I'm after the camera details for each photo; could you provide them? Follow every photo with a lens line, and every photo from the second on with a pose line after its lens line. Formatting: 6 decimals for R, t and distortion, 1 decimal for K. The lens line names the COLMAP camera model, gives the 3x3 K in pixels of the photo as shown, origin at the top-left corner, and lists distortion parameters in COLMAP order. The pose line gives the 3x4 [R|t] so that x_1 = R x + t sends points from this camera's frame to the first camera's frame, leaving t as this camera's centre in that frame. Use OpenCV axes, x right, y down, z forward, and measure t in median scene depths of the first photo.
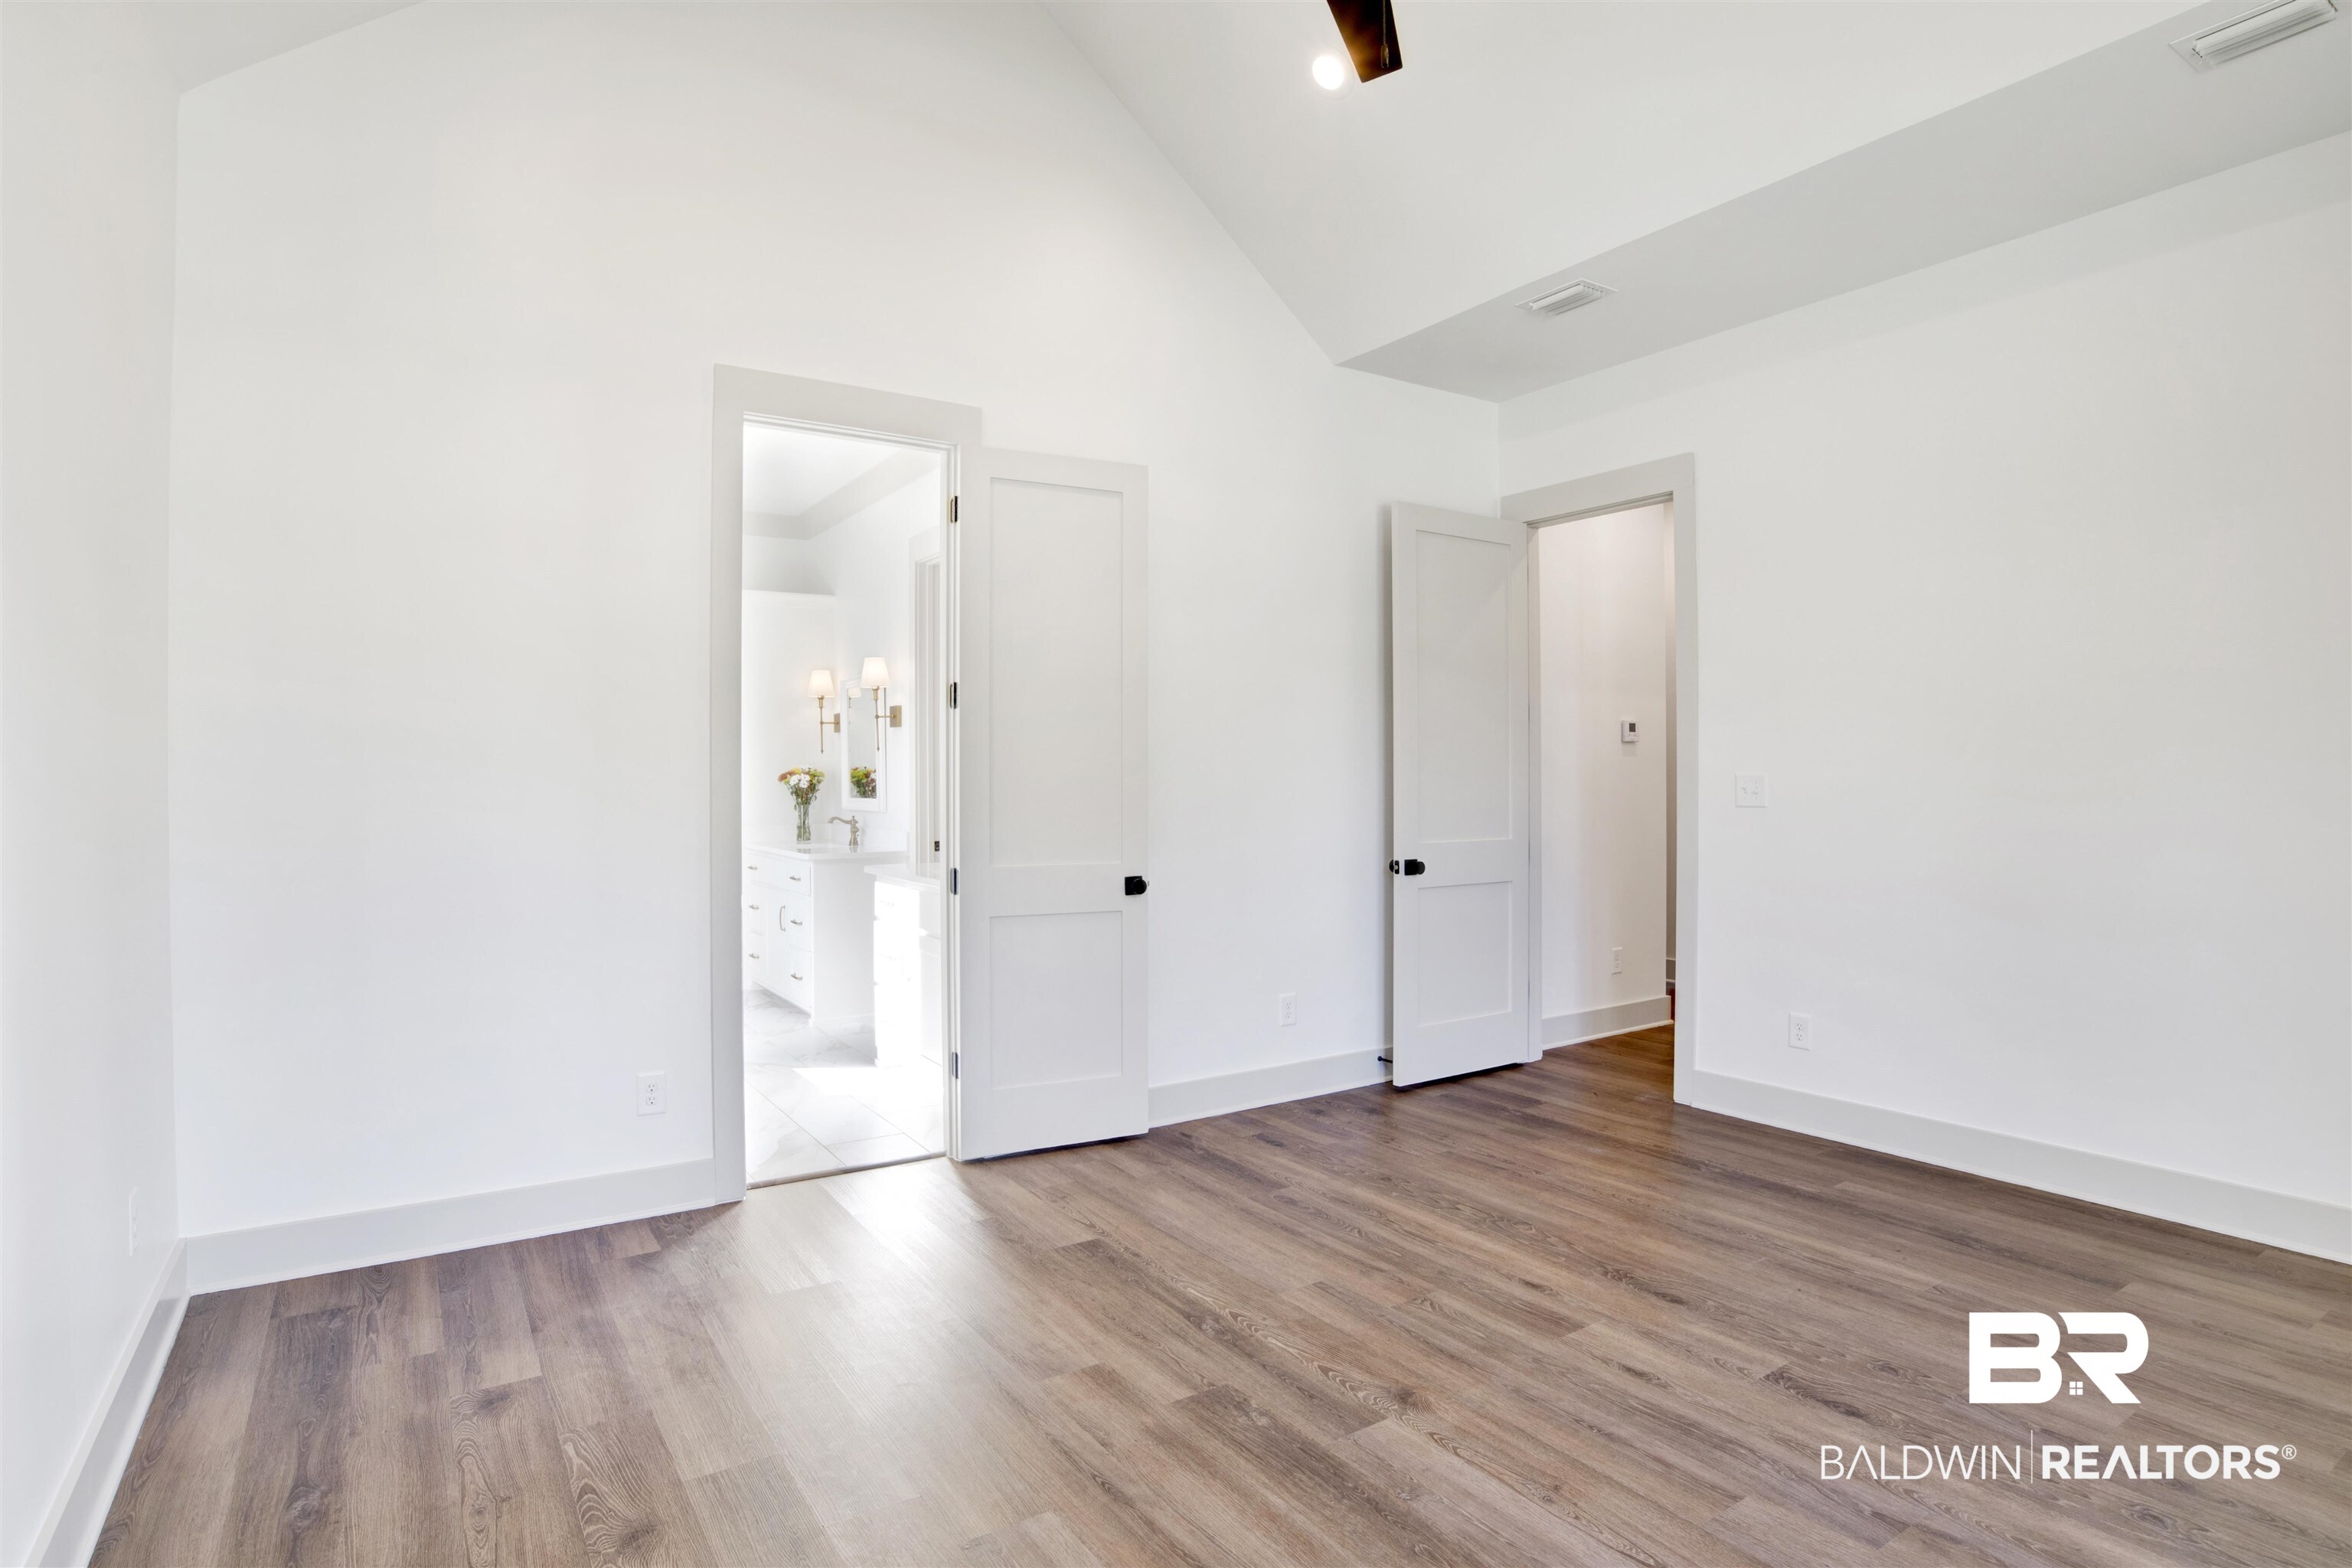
lens RADIAL K [[1269.8, 0, 1176.6], [0, 1269.8, 771.7], [0, 0, 1]] dist [-0.074425, 0.022318]
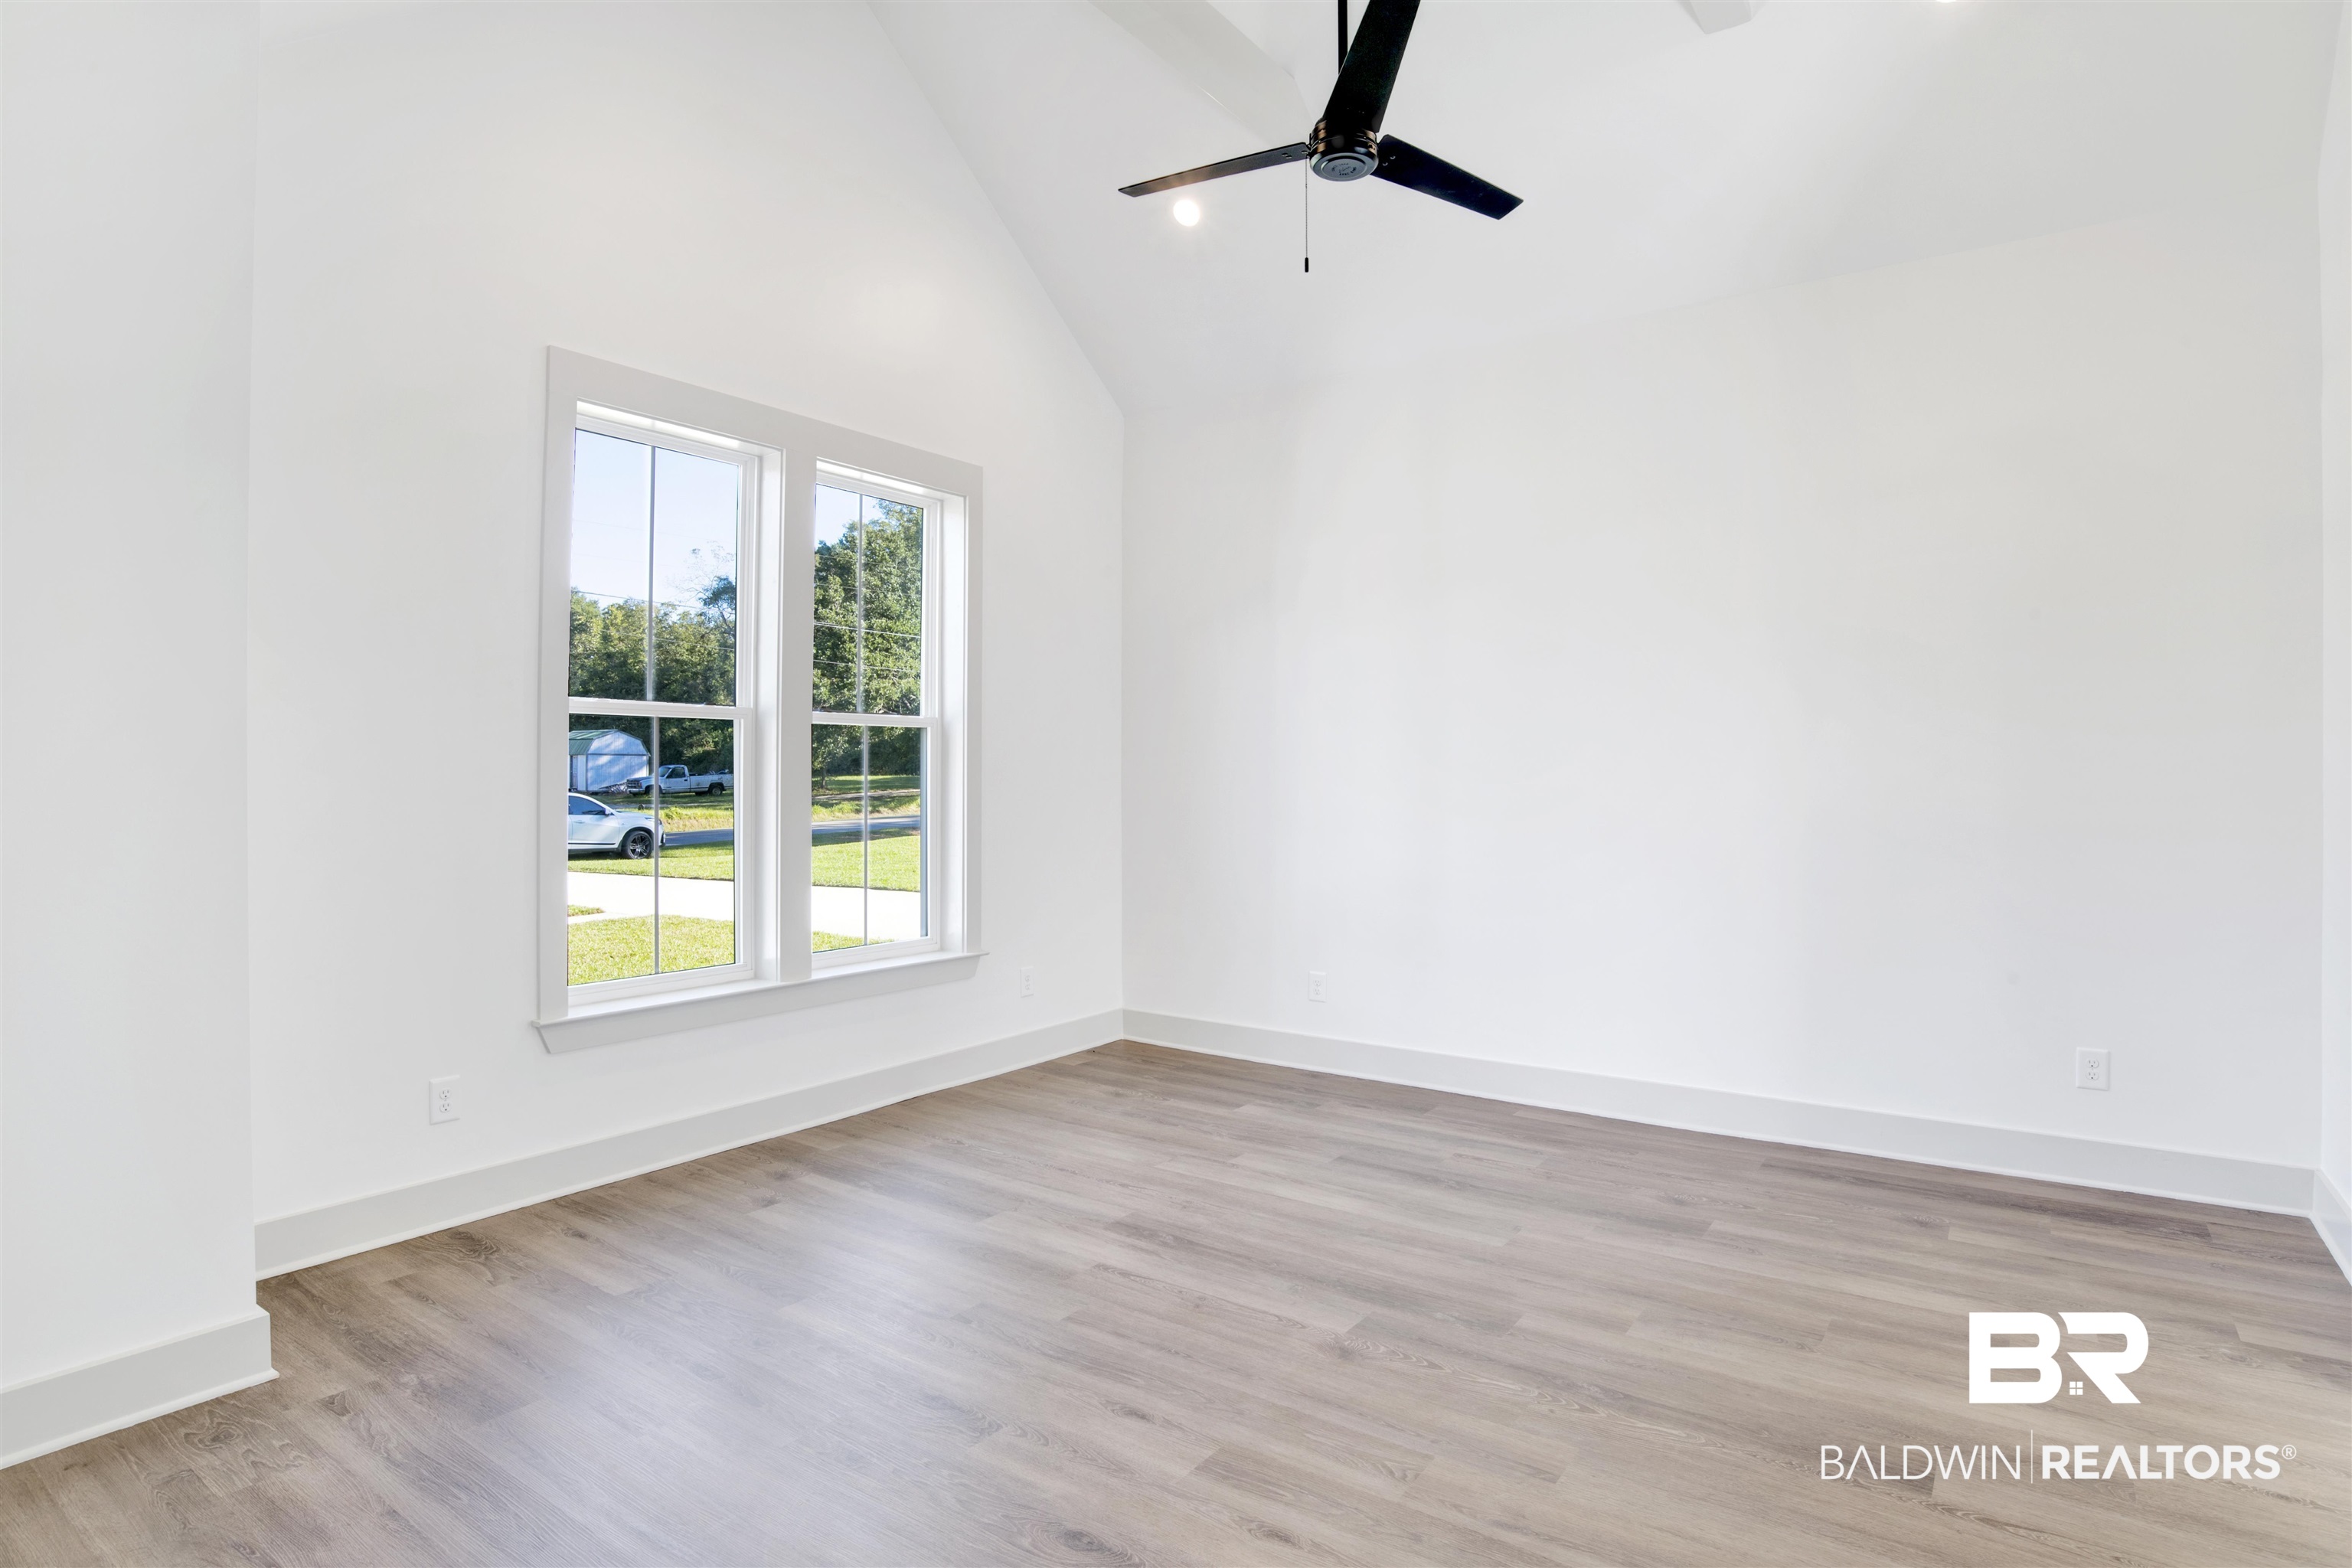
lens RADIAL K [[1269.8, 0, 1178.1], [0, 1269.8, 787.6], [0, 0, 1]] dist [-0.074425, 0.022318]
pose [[-0.937210, 0.007881, -0.348677, 0.597867], [0.004122, 0.999925, 0.011521, 0.002881], [0.348741, 0.009360, -0.937172, 1.696264]]
